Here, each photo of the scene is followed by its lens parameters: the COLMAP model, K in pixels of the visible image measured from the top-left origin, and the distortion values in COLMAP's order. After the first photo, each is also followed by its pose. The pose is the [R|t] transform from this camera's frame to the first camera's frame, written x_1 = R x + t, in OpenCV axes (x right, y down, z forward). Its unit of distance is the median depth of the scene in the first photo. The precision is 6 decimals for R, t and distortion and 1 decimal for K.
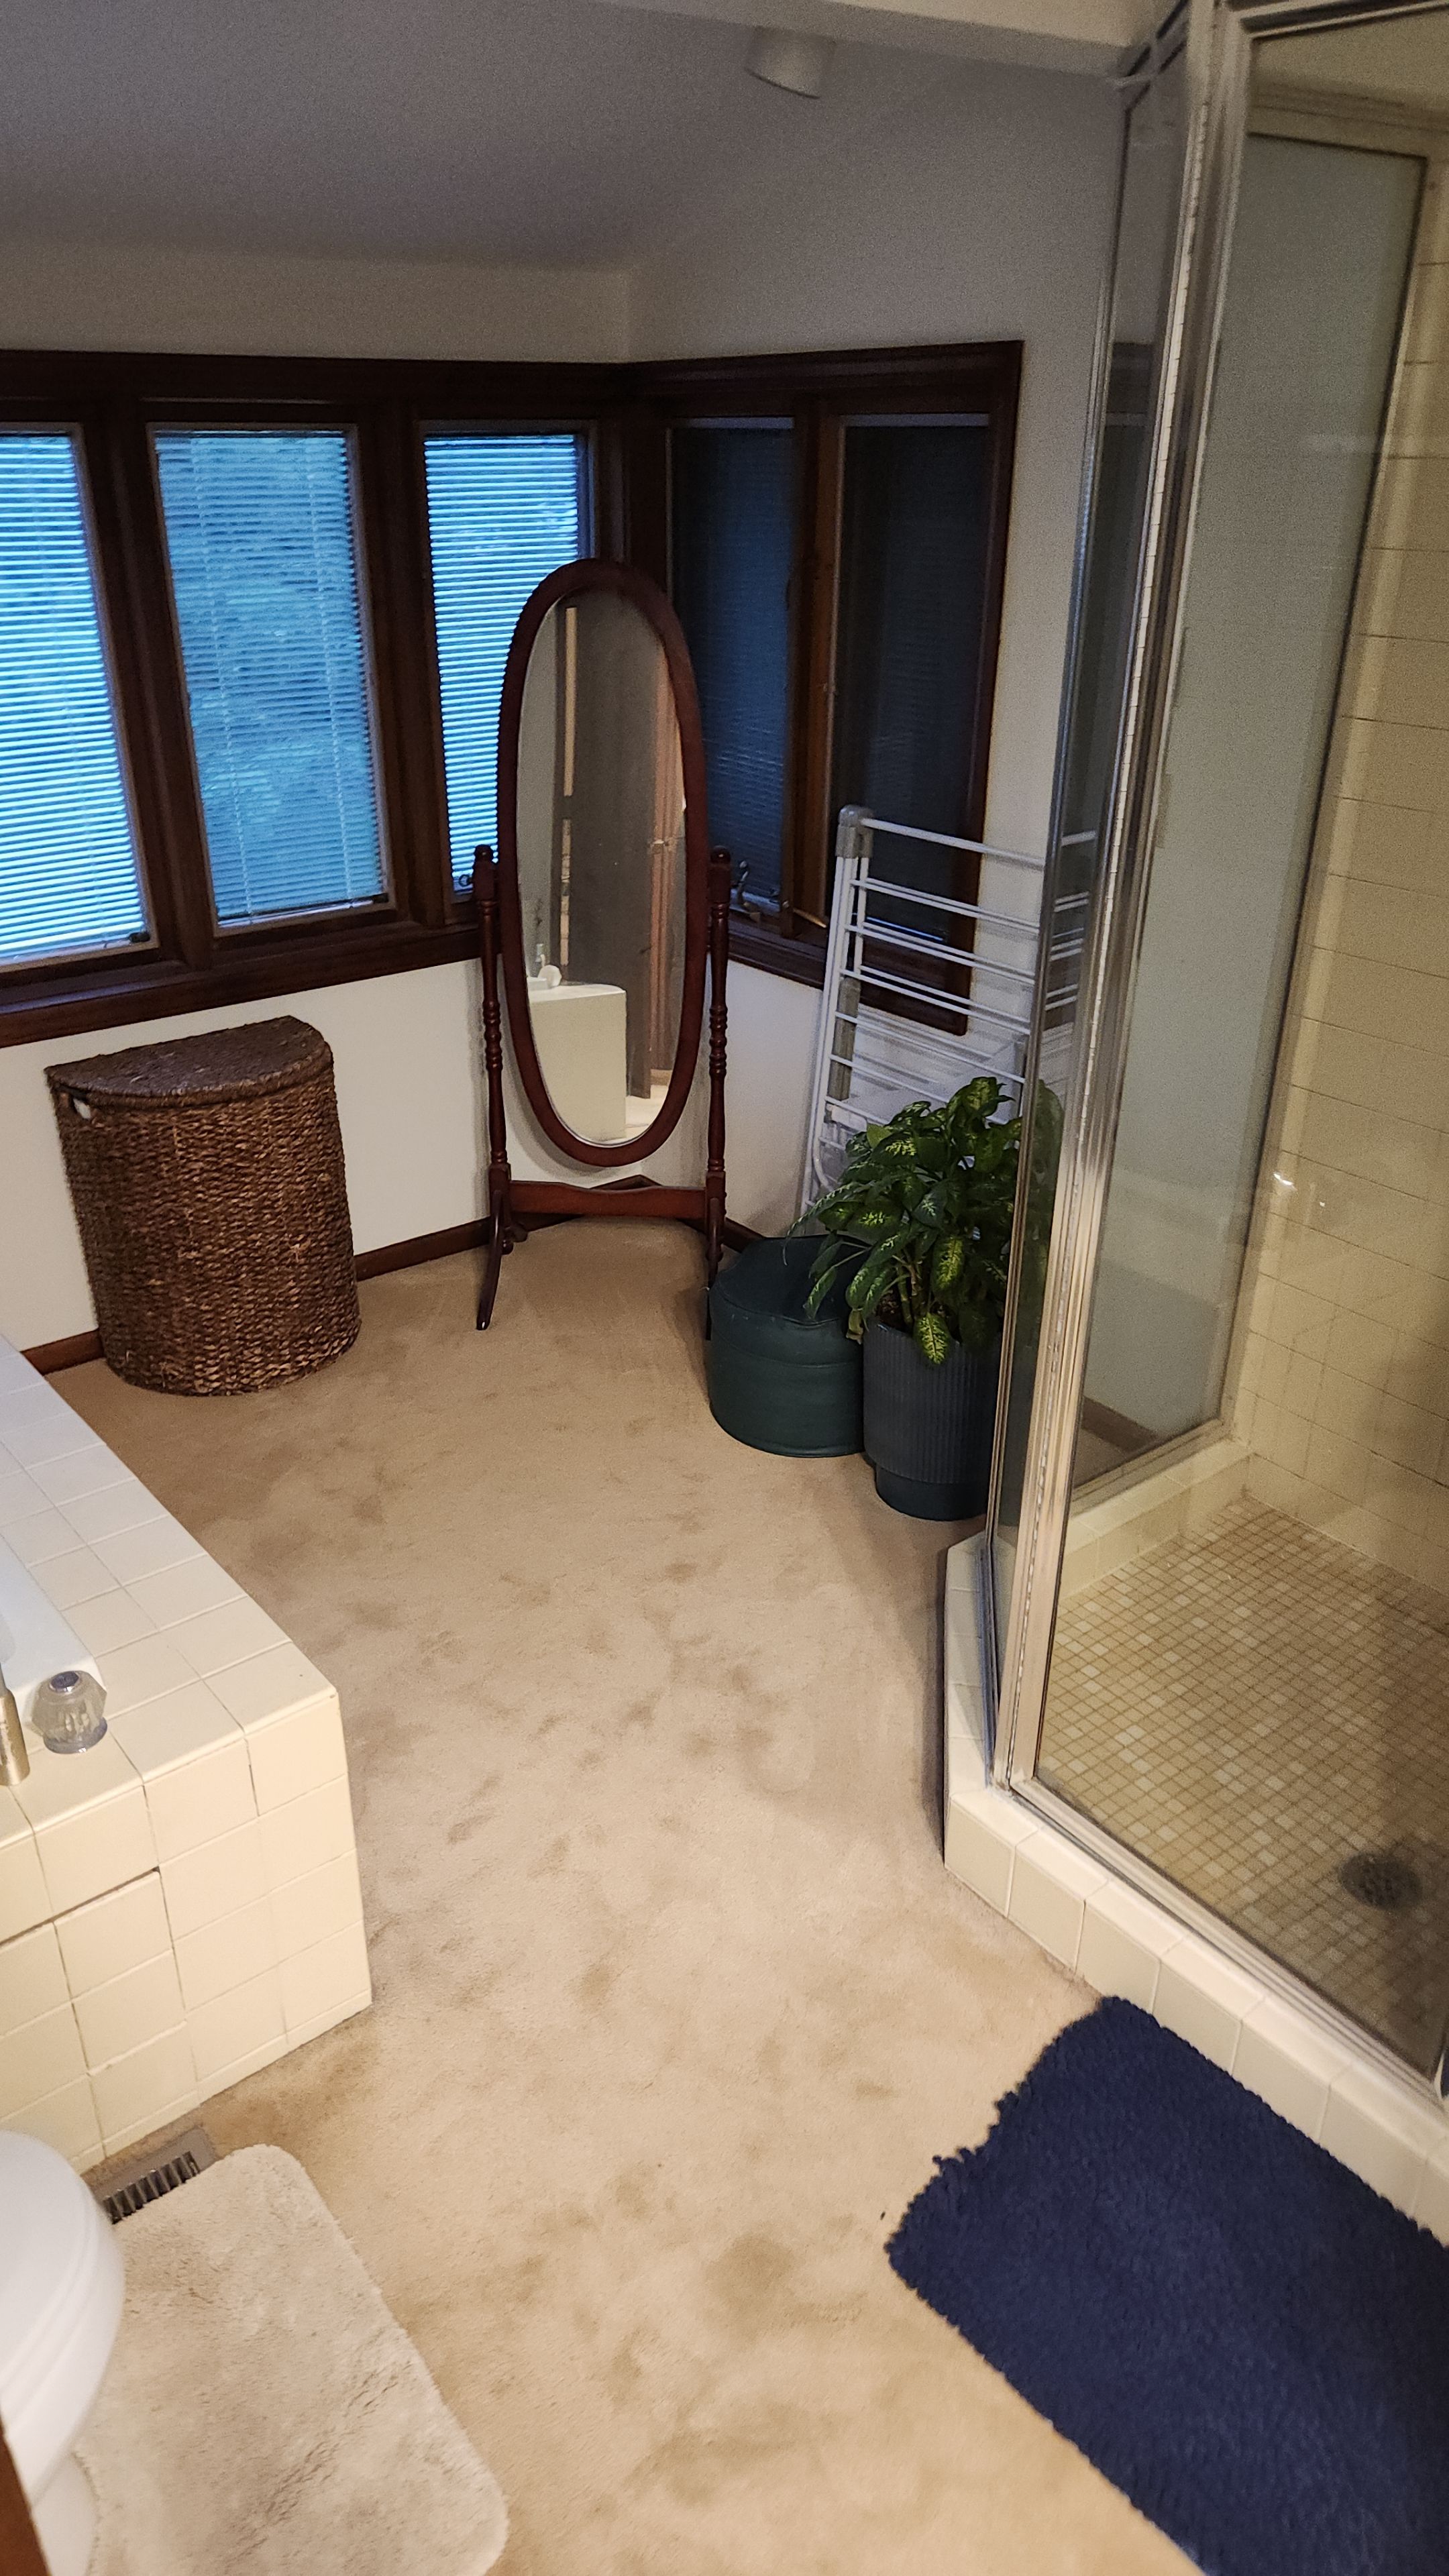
lens RADIAL K [[1698.5, 0, 699.3], [0, 1698.5, 1290.6], [0, 0, 1]] dist [0.076016, -0.069223]
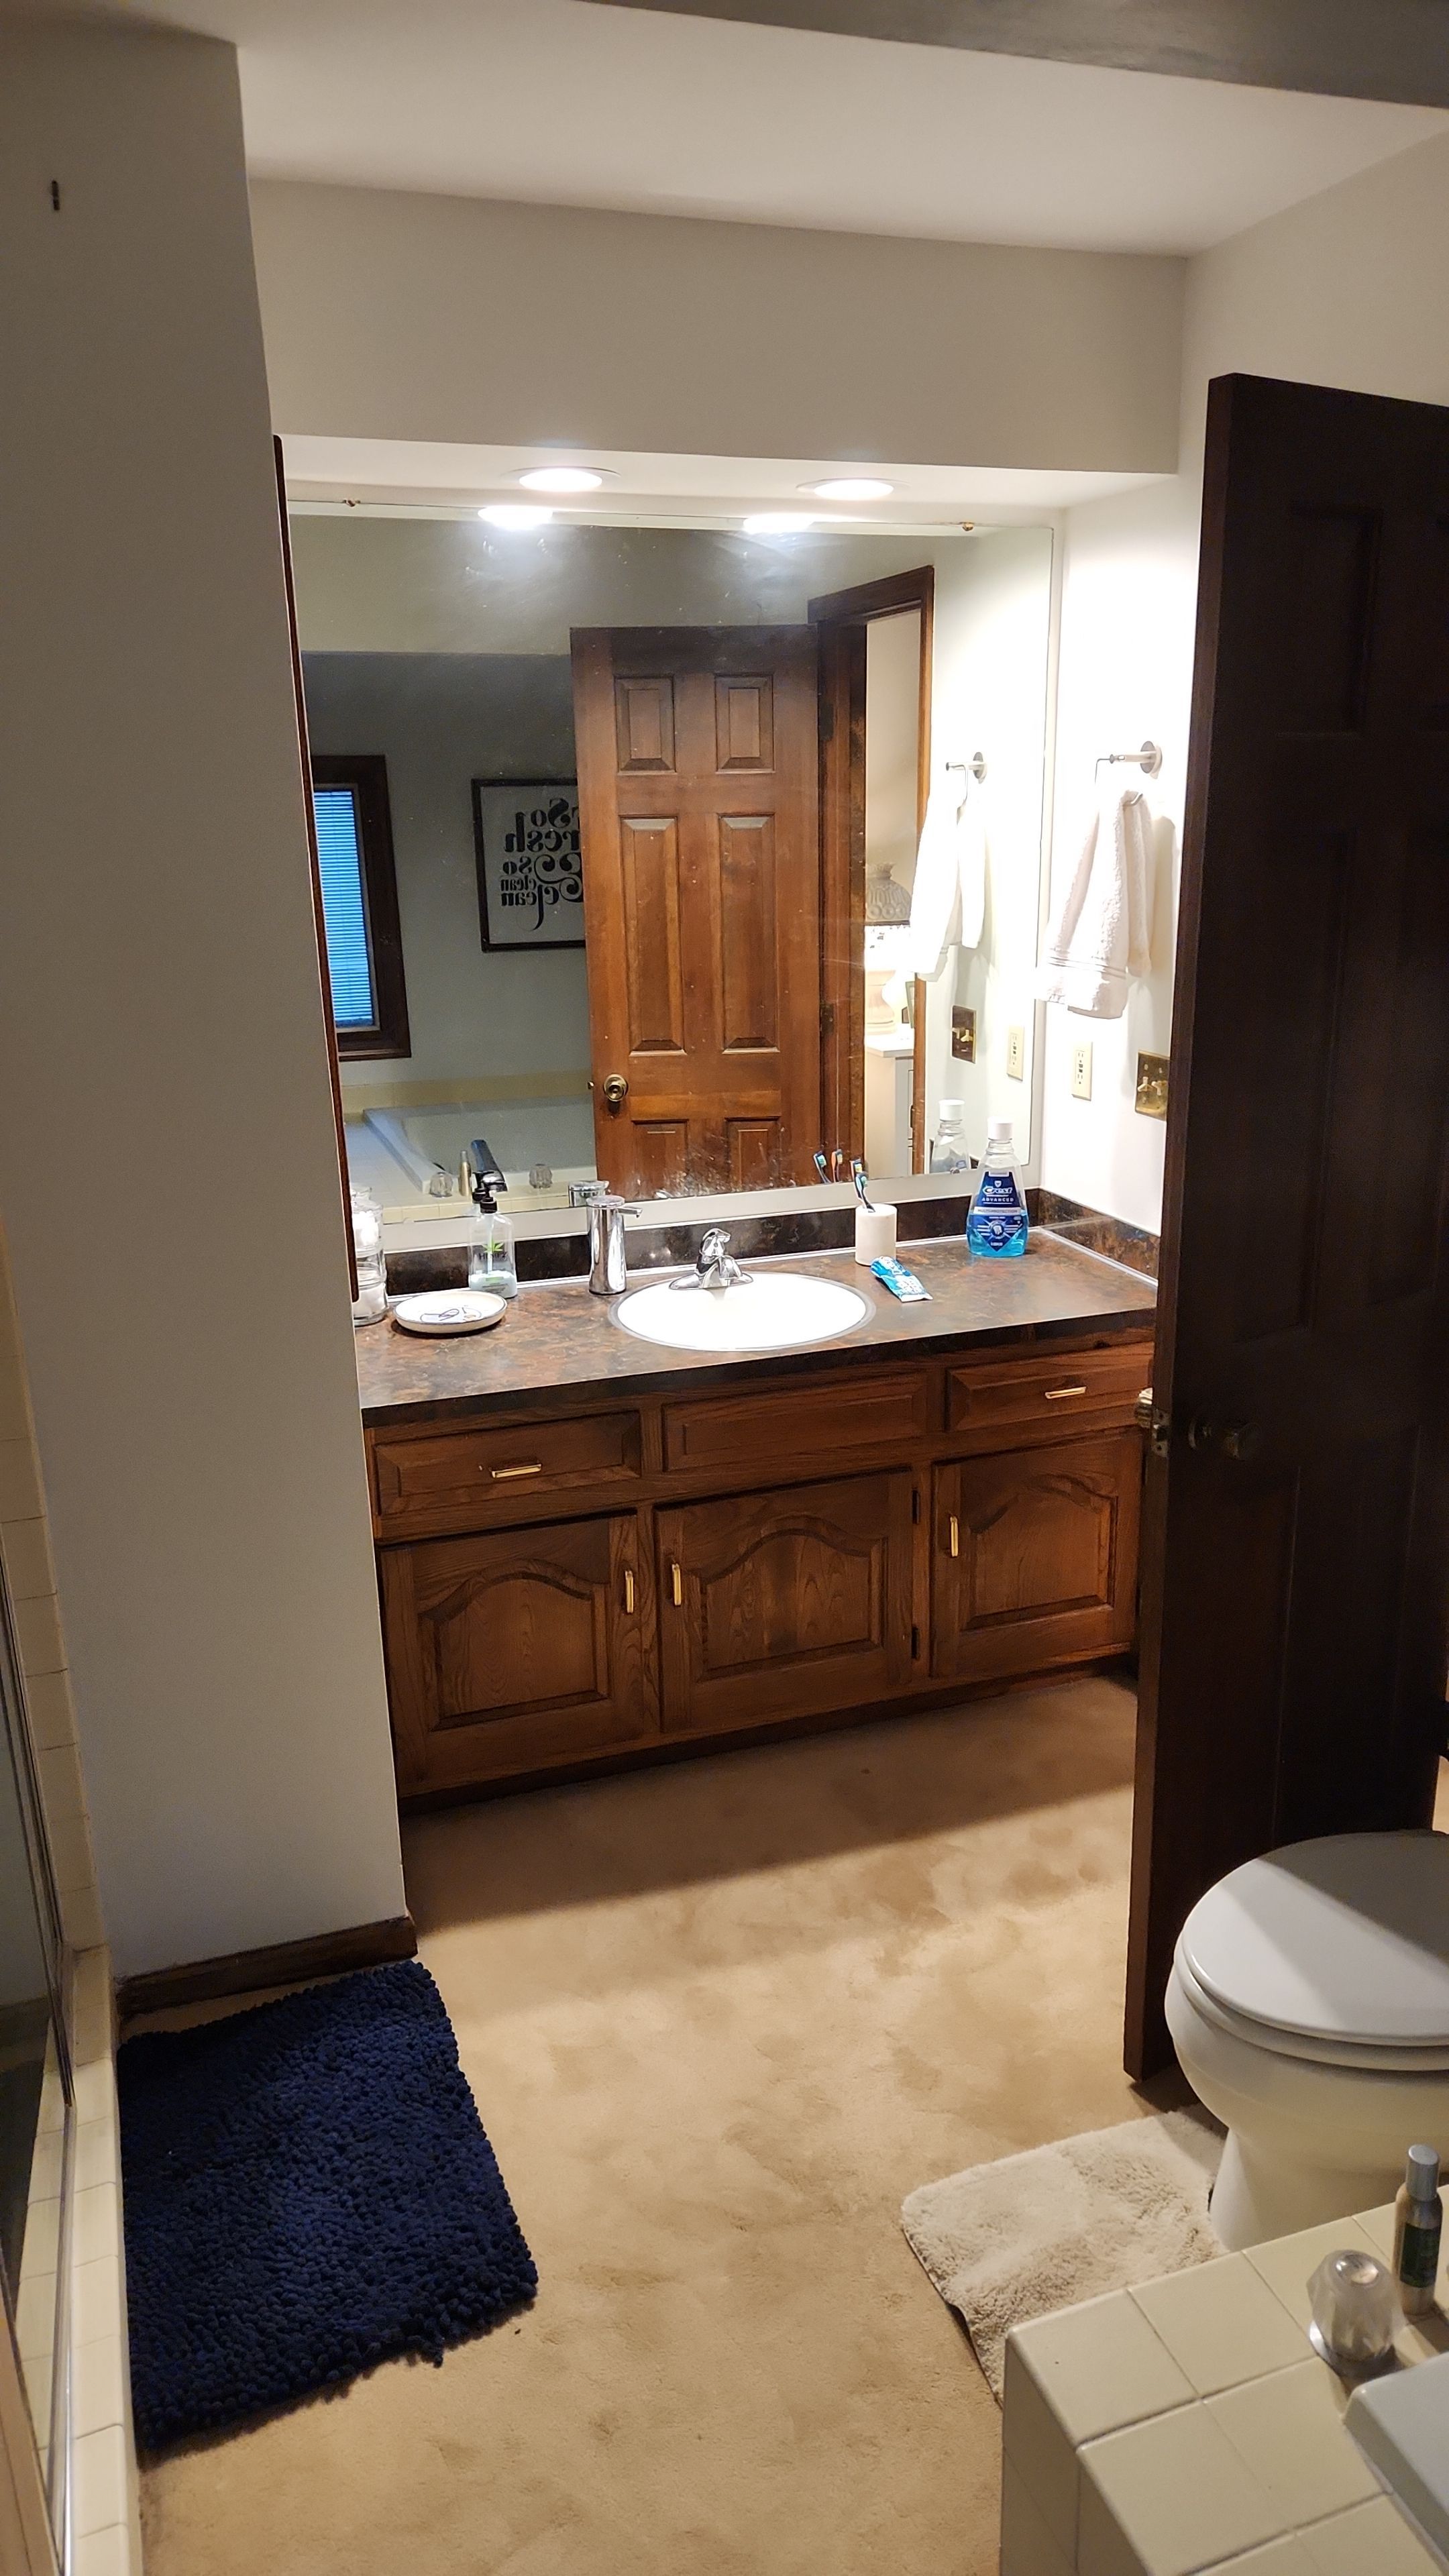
lens RADIAL K [[1709.2, 0, 724.5], [0, 1709.2, 1288.0], [0, 0, 1]] dist [0.063672, -0.054627]
pose [[-0.943299, -0.071754, 0.324095, -0.205089], [0.169804, 0.734633, 0.656872, -0.401183], [-0.285224, 0.674659, -0.680795, 0.830198]]
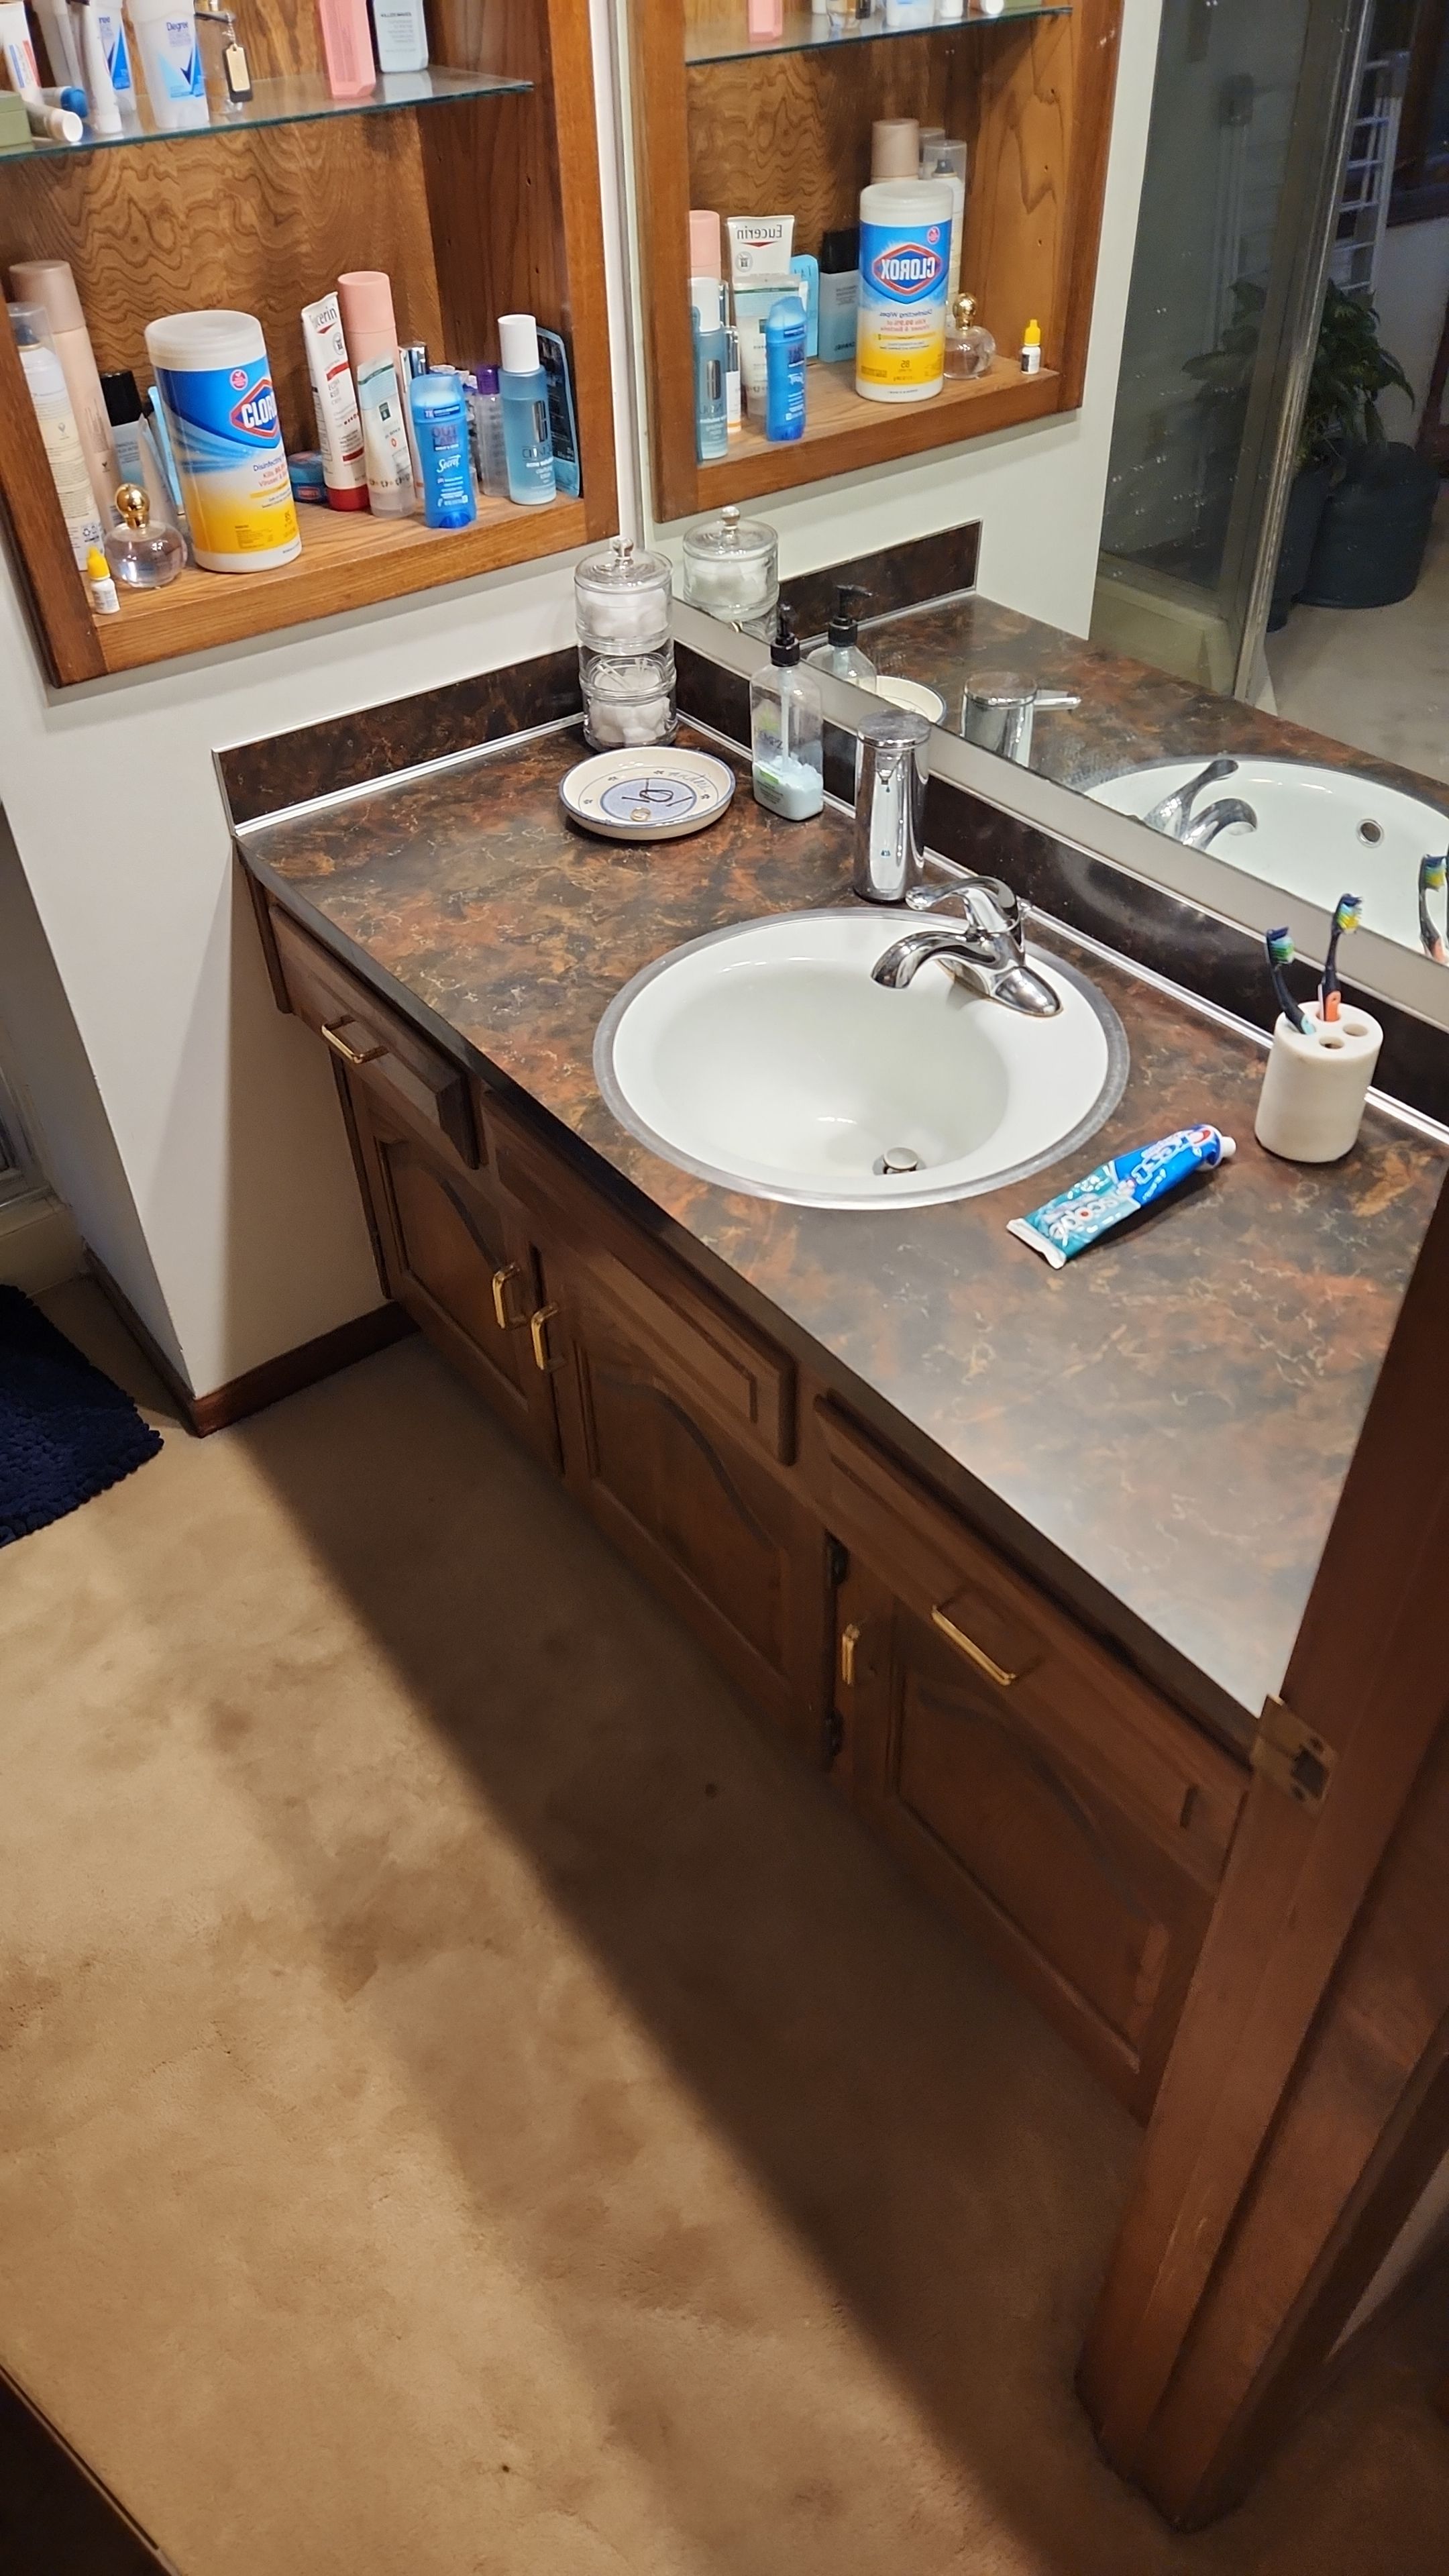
lens RADIAL K [[1715.7, 0, 722.3], [0, 1715.7, 1242.6], [0, 0, 1]] dist [0.077435, -0.072254]
pose [[0.019899, -0.650682, 0.759090, -0.334744], [0.473521, 0.674821, 0.566035, 0.029626], [-0.880558, 0.348181, 0.321539, -0.024143]]
